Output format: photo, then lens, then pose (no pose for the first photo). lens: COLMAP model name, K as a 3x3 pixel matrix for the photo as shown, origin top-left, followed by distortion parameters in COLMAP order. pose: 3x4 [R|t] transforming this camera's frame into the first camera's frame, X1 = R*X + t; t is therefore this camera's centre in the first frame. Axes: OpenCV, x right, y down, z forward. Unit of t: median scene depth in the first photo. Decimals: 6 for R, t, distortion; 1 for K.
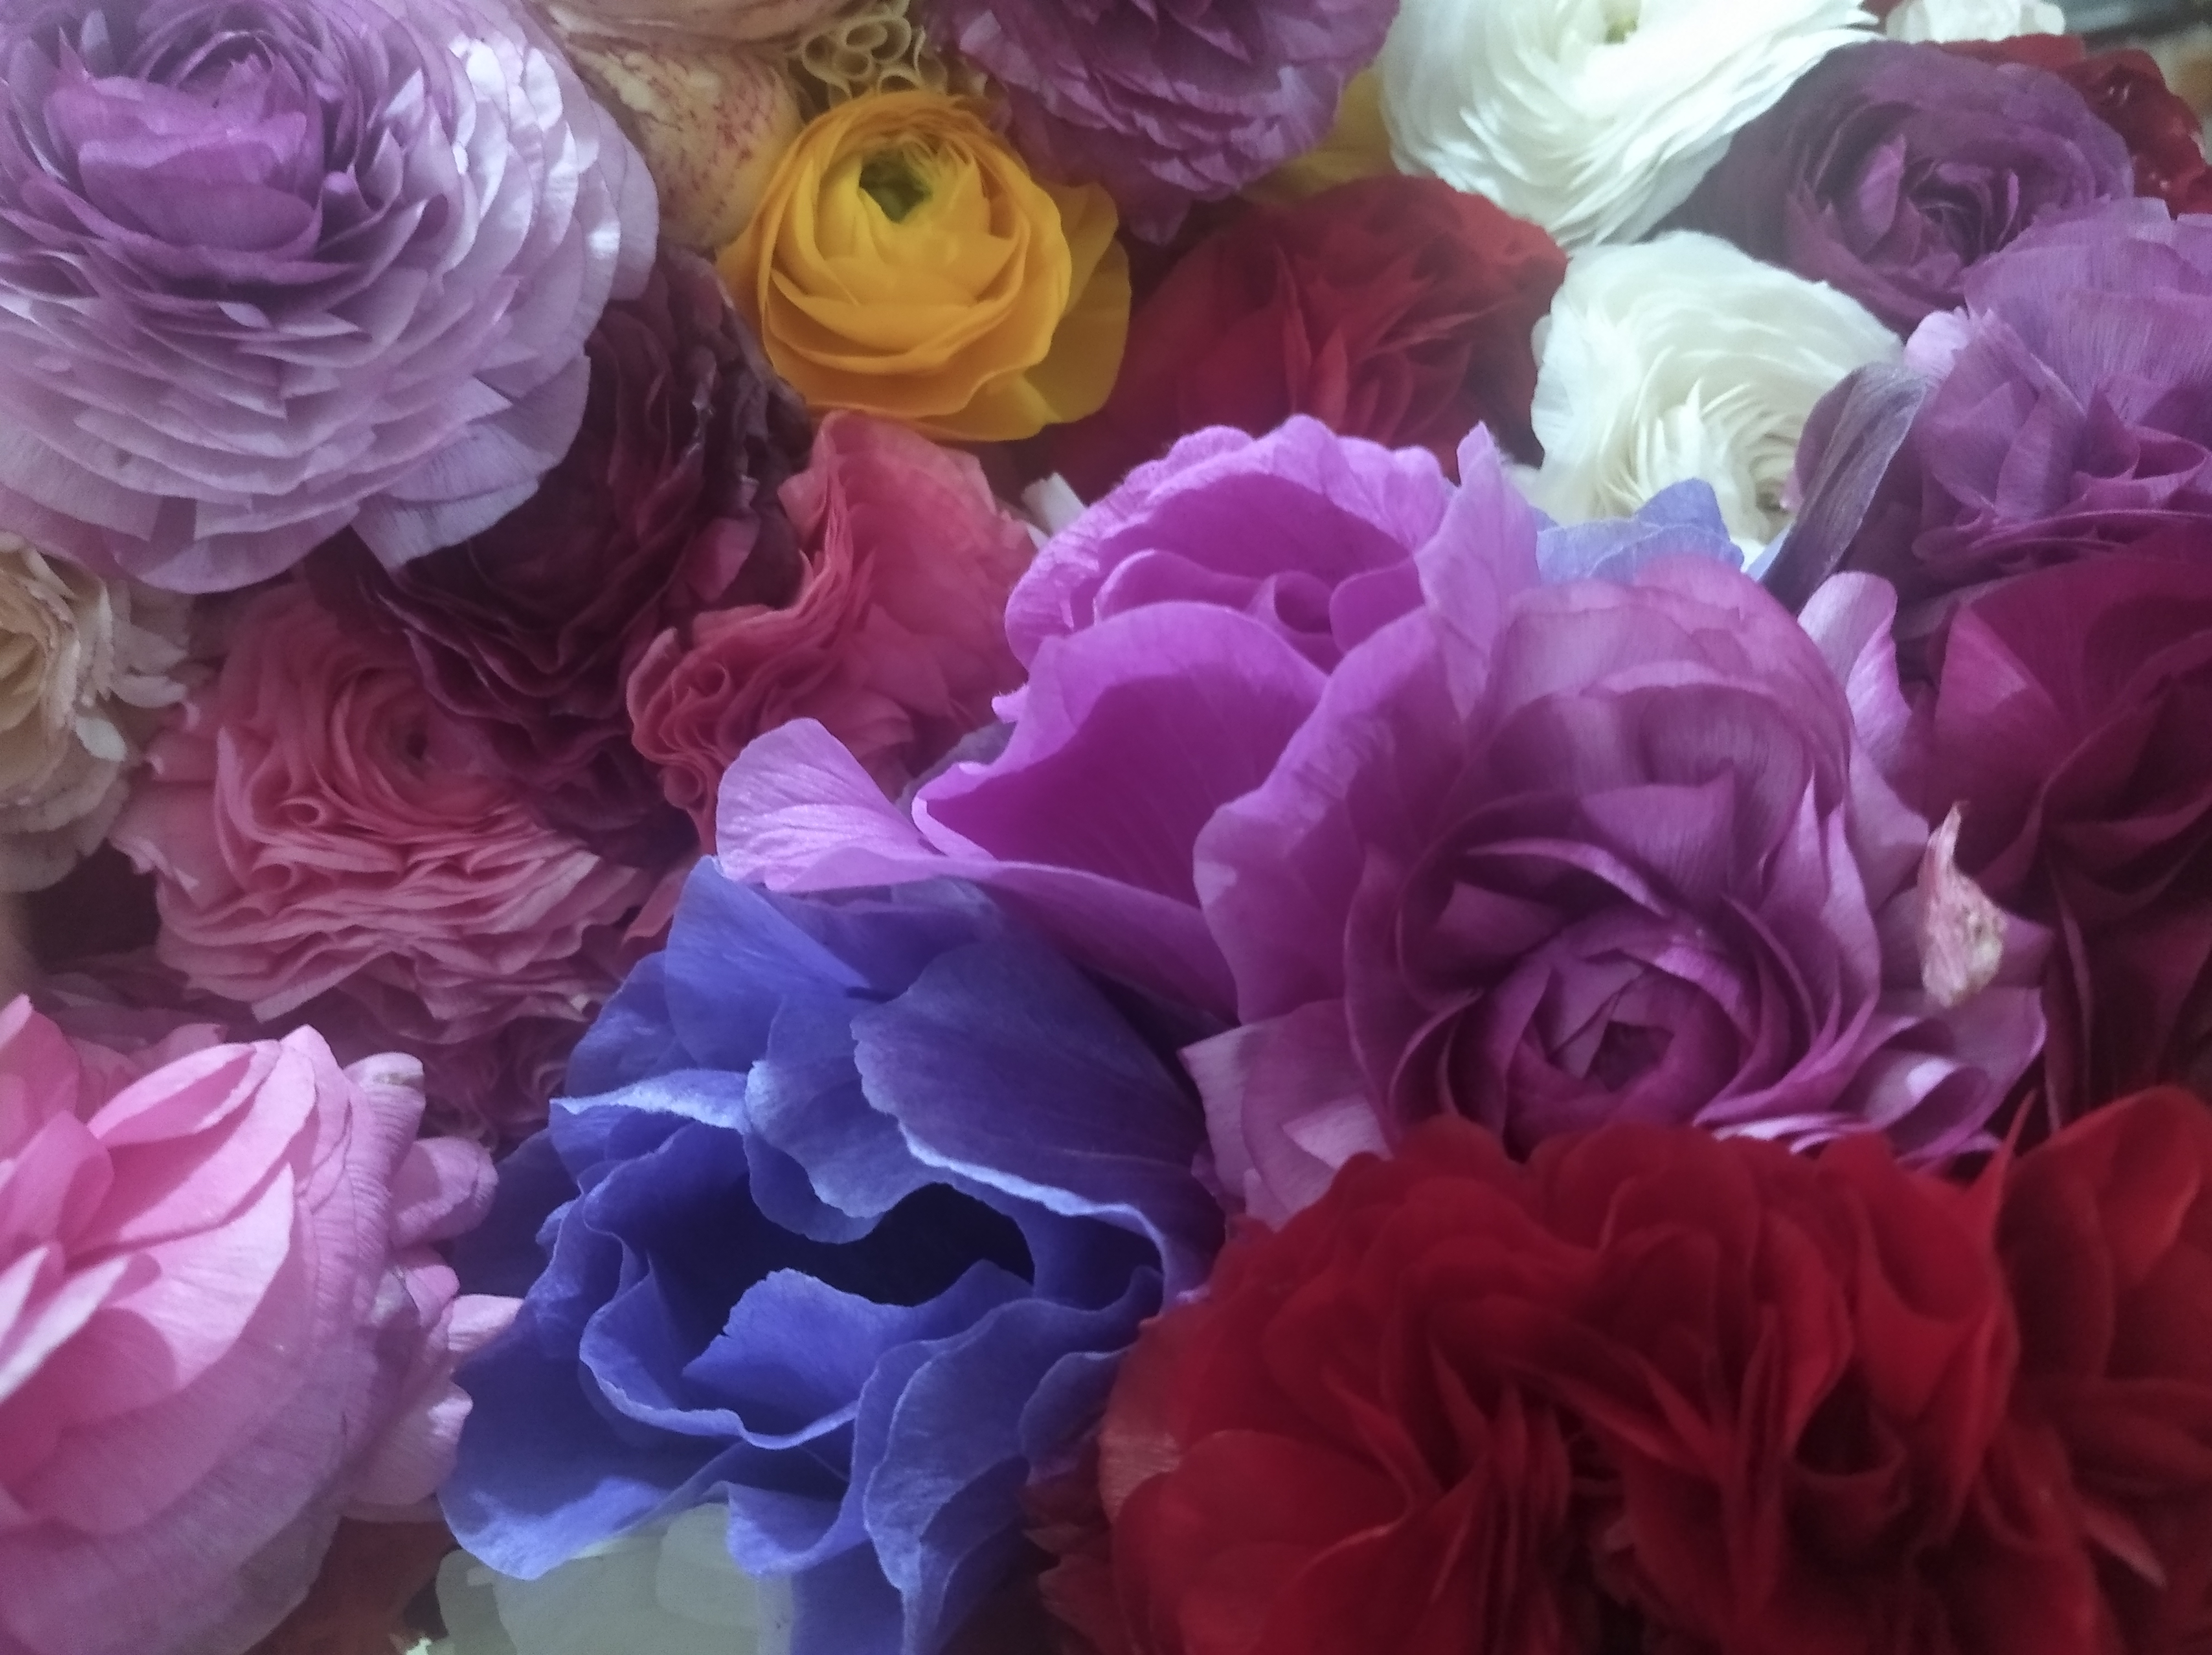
lens RADIAL K [[1940.3, 0, 1029.4], [0, 1940.3, 827.2], [0, 0, 1]] dist [0.007921, -0.084047]
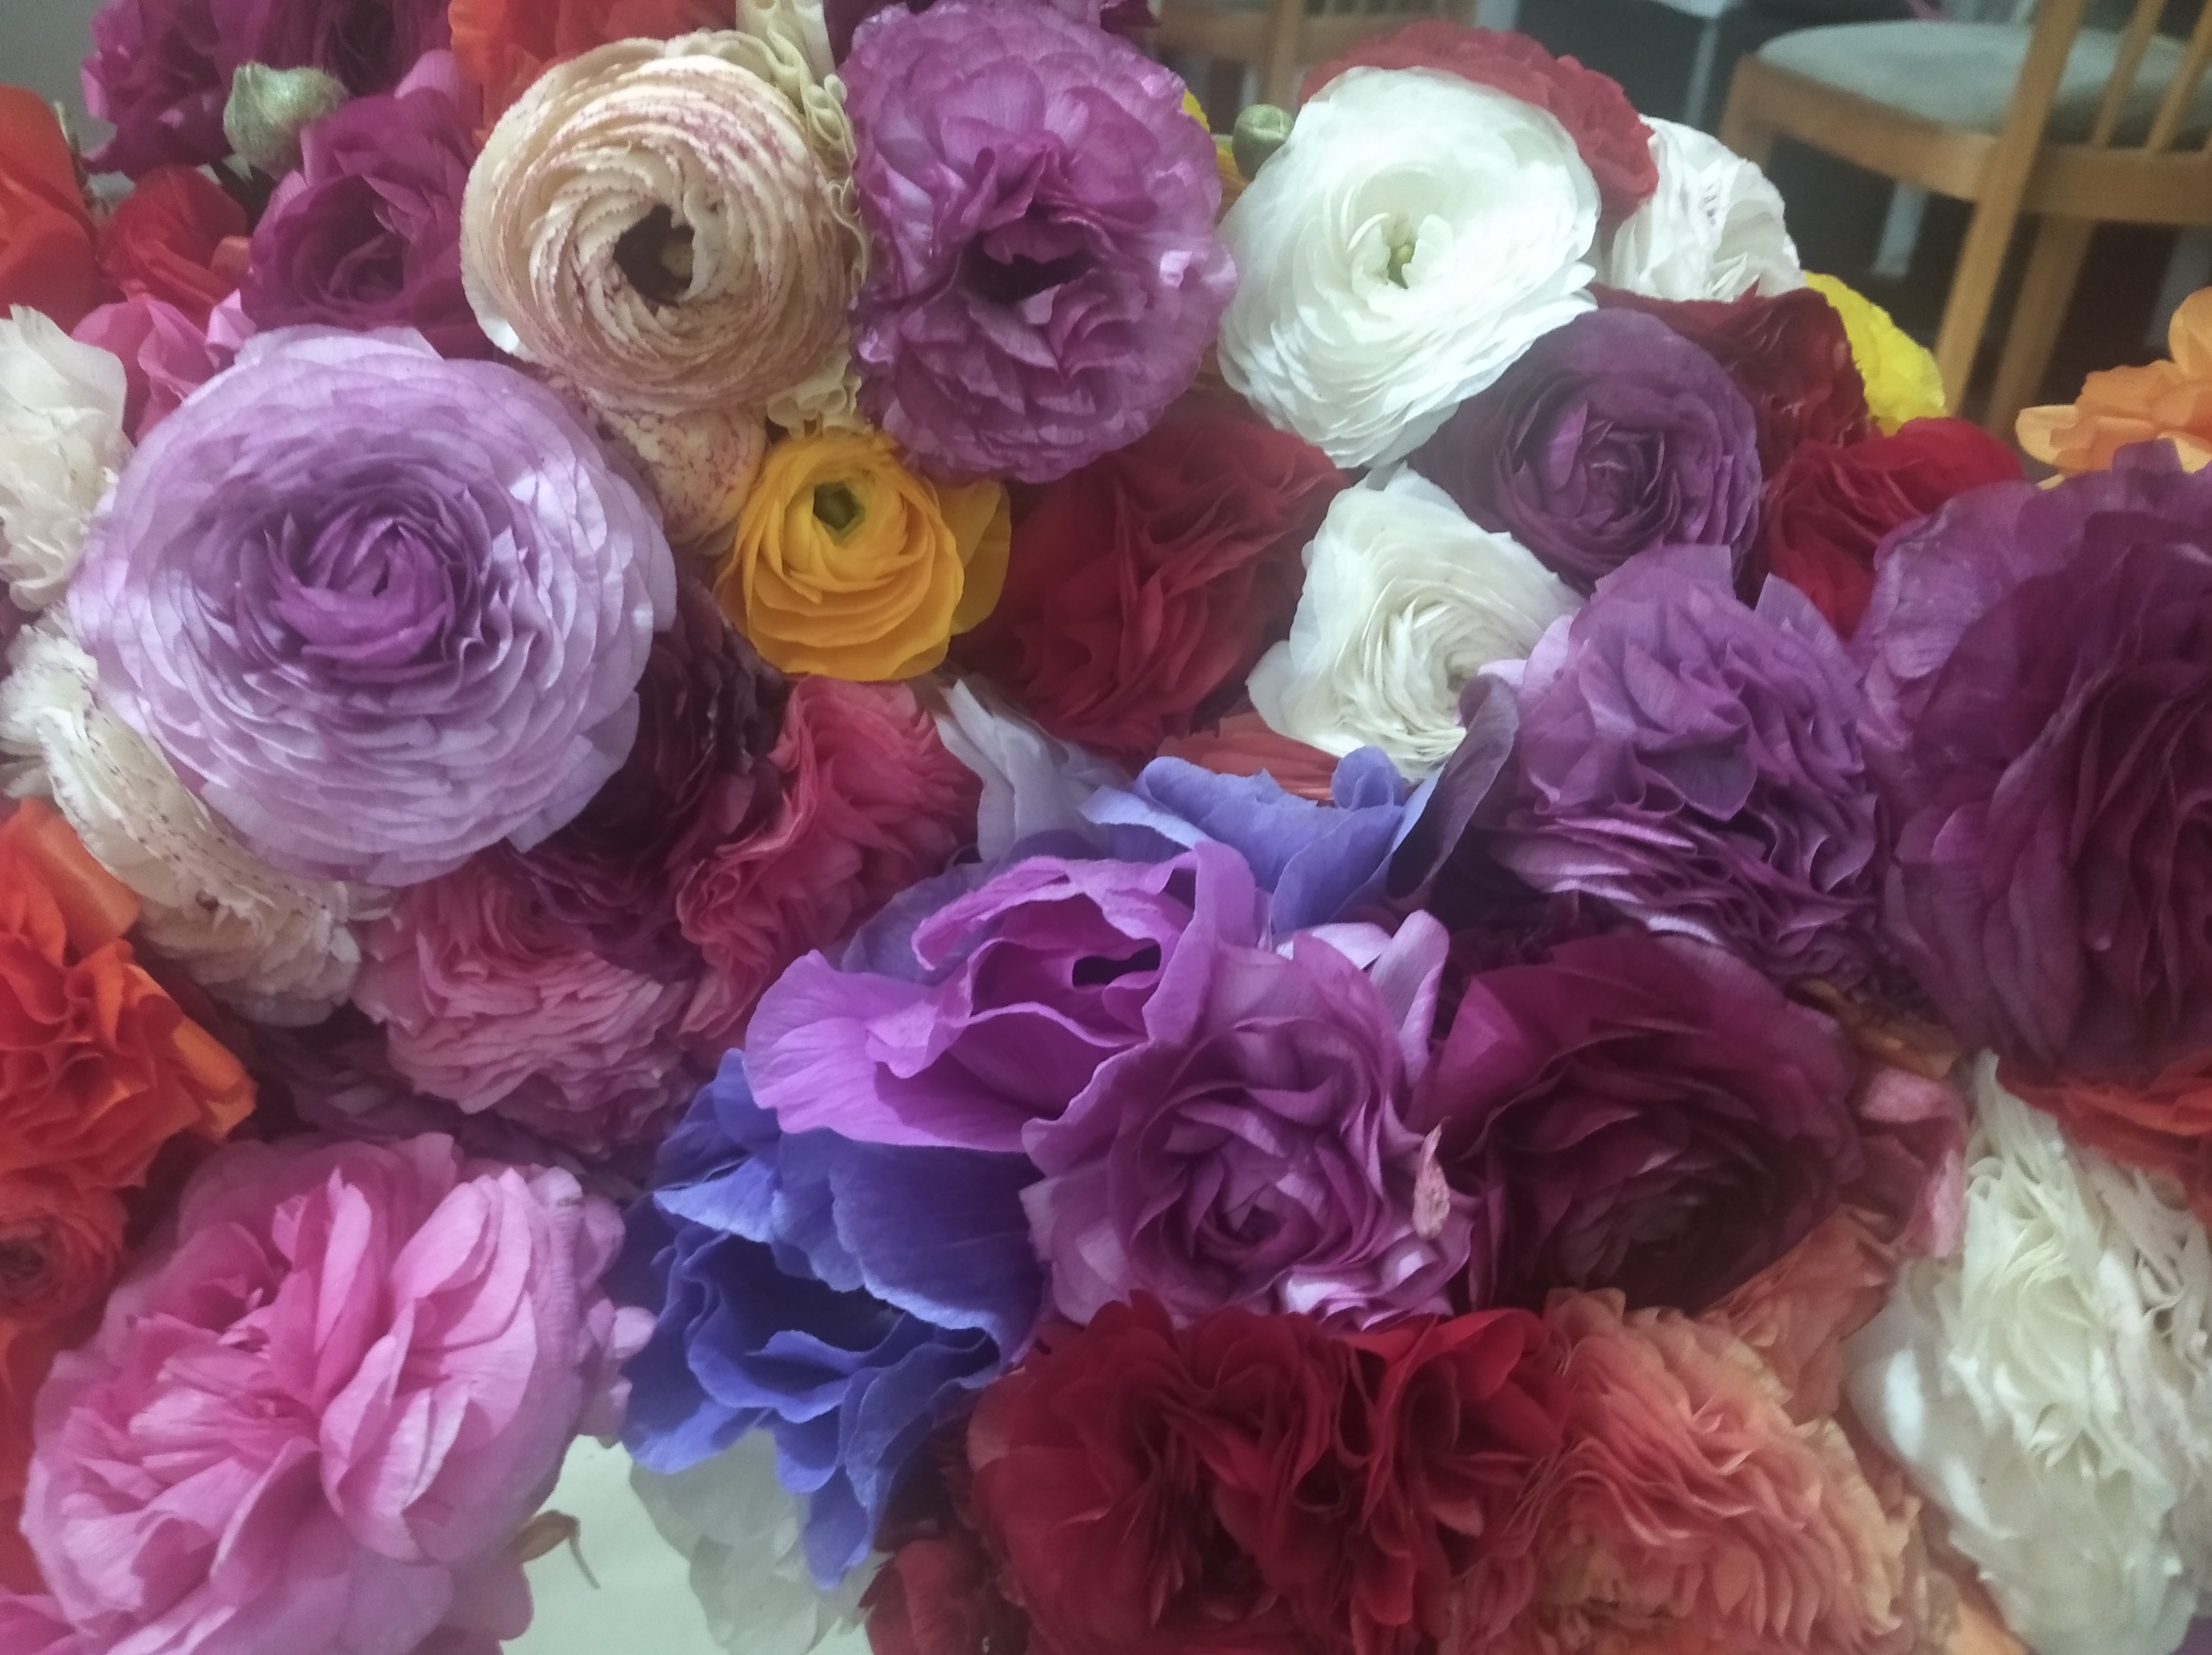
lens RADIAL K [[1940.3, 0, 1029.4], [0, 1940.3, 827.2], [0, 0, 1]] dist [0.007921, -0.084047]
pose [[0.999795, -0.004526, 0.019745, 0.044374], [-0.002414, 0.941167, 0.337933, -0.650146], [-0.020113, -0.337911, 0.940963, -0.443458]]
